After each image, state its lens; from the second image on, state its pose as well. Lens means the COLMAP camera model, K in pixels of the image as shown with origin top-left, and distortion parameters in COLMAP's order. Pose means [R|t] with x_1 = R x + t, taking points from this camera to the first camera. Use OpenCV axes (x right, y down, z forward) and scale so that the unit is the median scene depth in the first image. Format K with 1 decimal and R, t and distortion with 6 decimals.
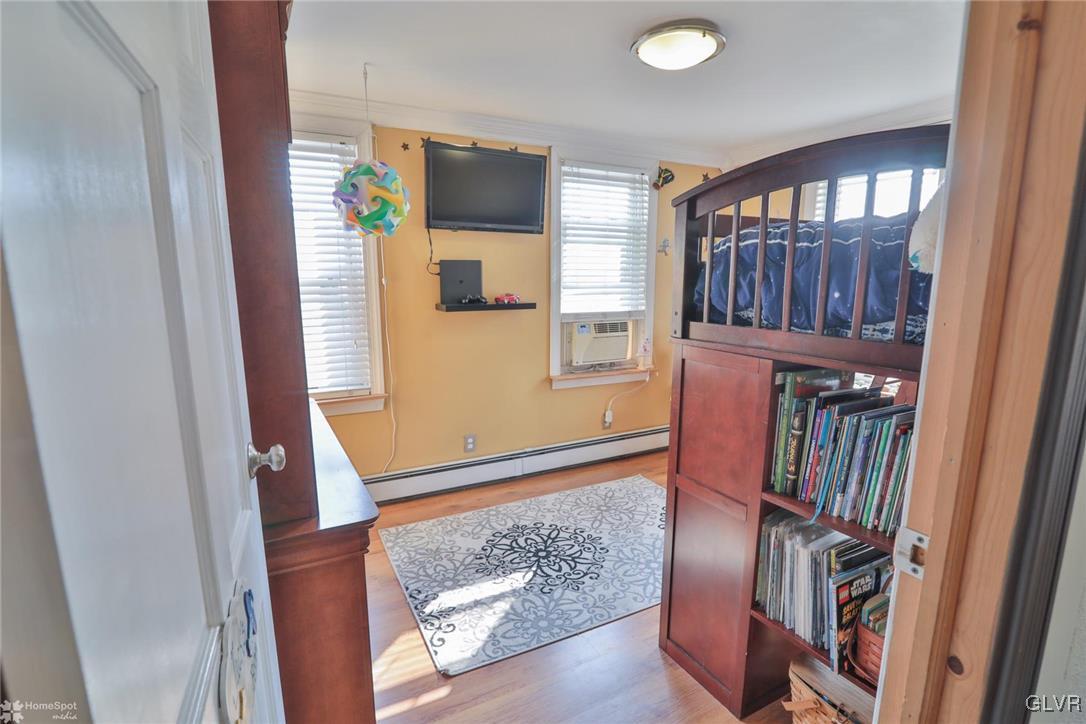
lens RADIAL K [[530.4, 0, 537.6], [0, 530.4, 371.4], [0, 0, 1]] dist [-0.019764, 0.001011]
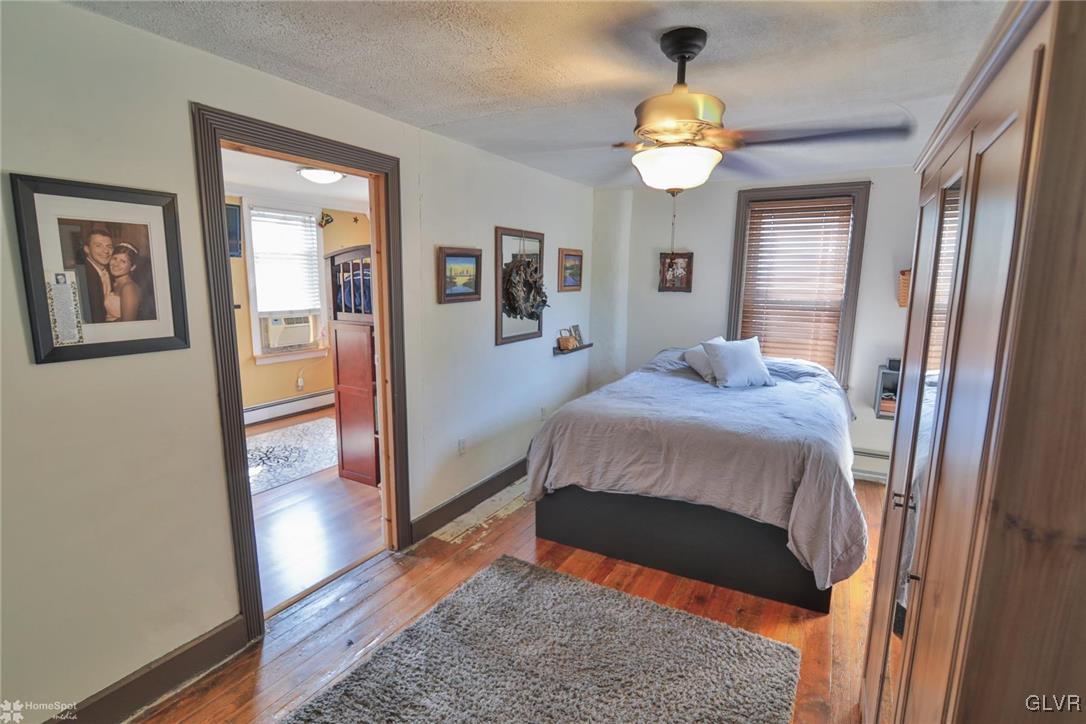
lens RADIAL K [[530.4, 0, 537.6], [0, 530.4, 371.4], [0, 0, 1]] dist [-0.019764, 0.001011]
pose [[0.842267, -0.082585, 0.532697, -0.135622], [0.081101, 0.996361, 0.026235, 0.110564], [-0.532925, 0.021105, 0.845899, -0.885056]]
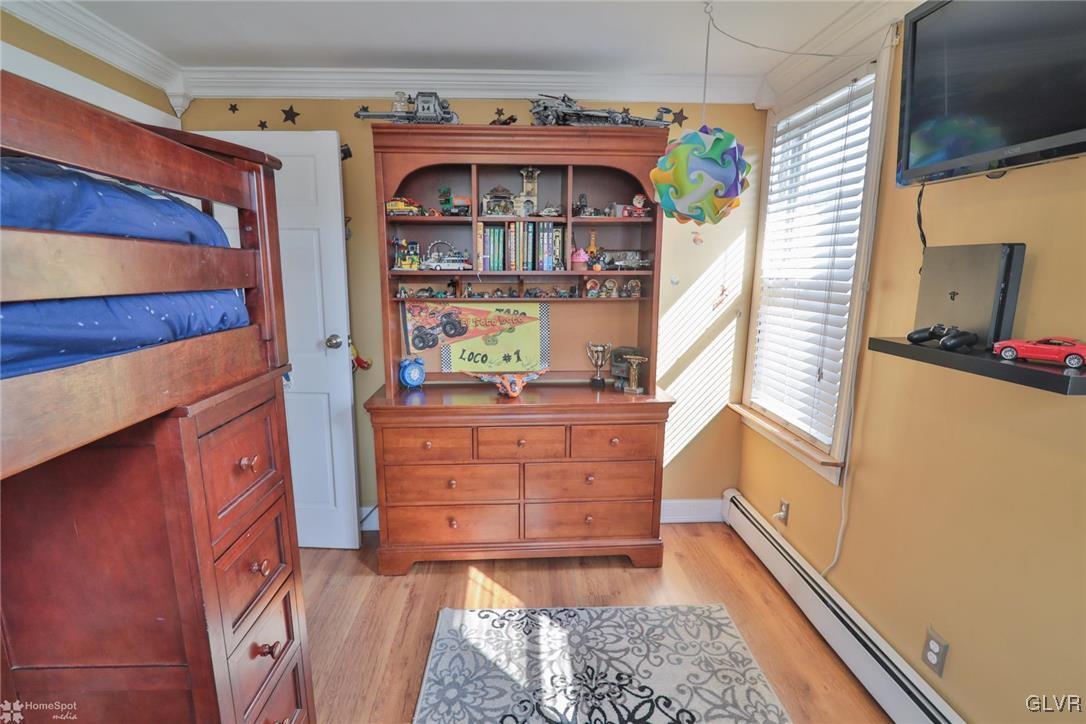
lens RADIAL K [[530.4, 0, 537.6], [0, 530.4, 371.4], [0, 0, 1]] dist [-0.019764, 0.001011]
pose [[-0.432701, 0.175717, -0.884247, 0.515005], [-0.161352, 0.949891, 0.267719, -0.217962], [0.886981, 0.258518, -0.382666, 1.120497]]
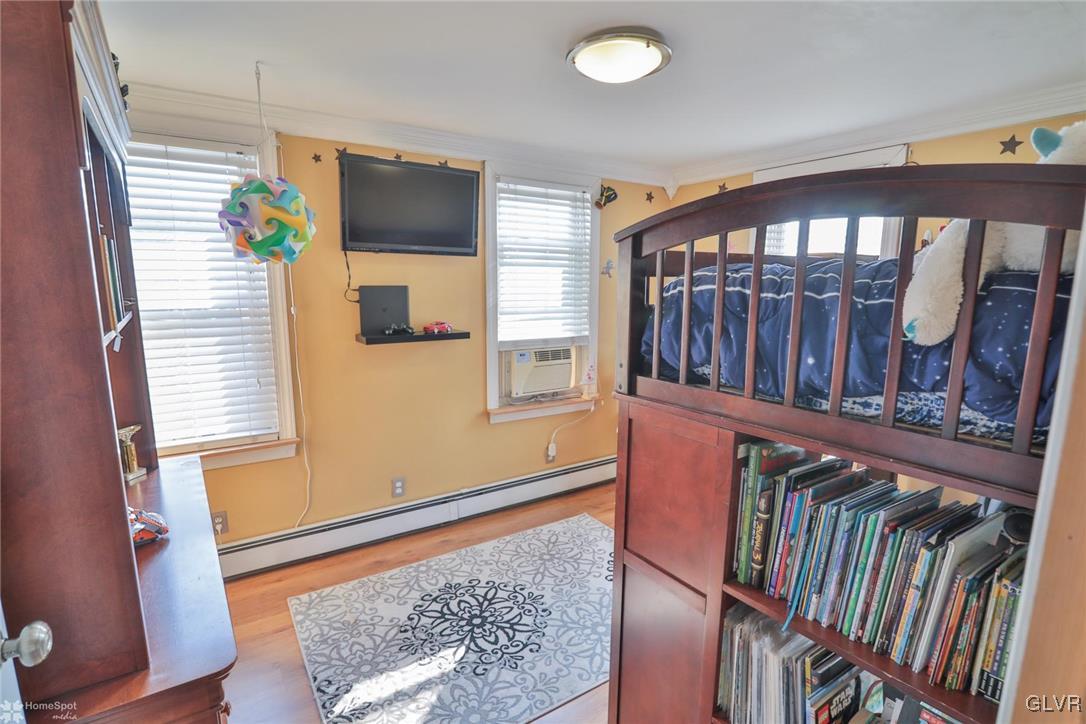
lens RADIAL K [[530.4, 0, 537.6], [0, 530.4, 371.4], [0, 0, 1]] dist [-0.019764, 0.001011]
pose [[0.995149, -0.011808, 0.097669, 0.030596], [0.013144, 0.999828, -0.013047, -0.064024], [-0.097498, 0.014268, 0.995133, 0.112411]]
